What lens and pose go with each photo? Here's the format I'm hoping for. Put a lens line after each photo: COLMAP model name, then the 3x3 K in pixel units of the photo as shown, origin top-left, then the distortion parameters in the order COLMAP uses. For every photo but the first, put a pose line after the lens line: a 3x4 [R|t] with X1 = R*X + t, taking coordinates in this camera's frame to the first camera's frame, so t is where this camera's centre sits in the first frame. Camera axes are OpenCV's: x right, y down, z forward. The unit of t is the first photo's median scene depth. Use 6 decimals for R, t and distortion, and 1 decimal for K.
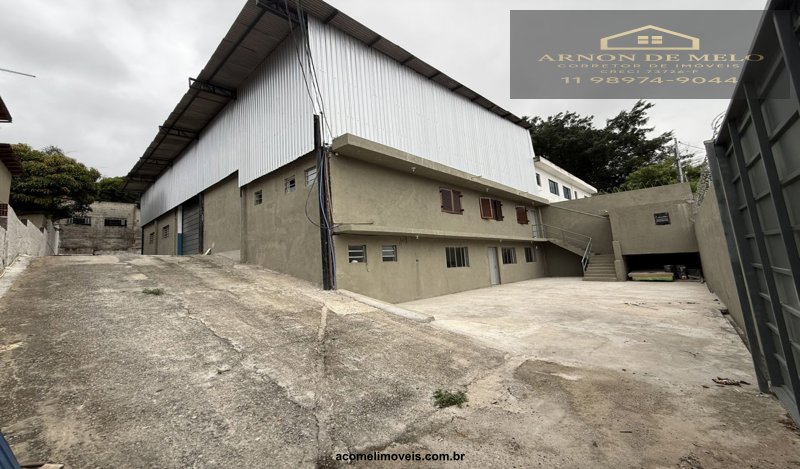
lens RADIAL K [[308.5, 0, 398.3], [0, 308.5, 262.7], [0, 0, 1]] dist [-0.000767, 0.000209]
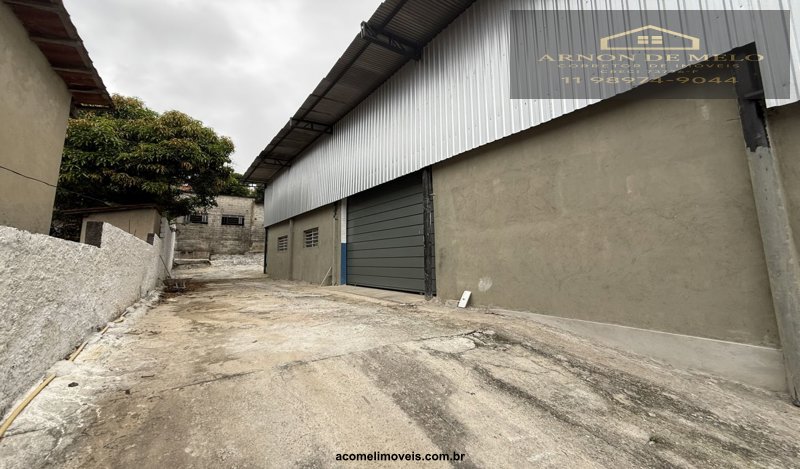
lens RADIAL K [[311.0, 0, 400.2], [0, 311.0, 265.2], [0, 0, 1]] dist [0.014905, 0.000048]
pose [[0.977877, 0.041569, -0.205010, -0.467074], [-0.039425, 0.999117, 0.014530, -0.064183], [0.205433, -0.006126, 0.978652, 0.419321]]
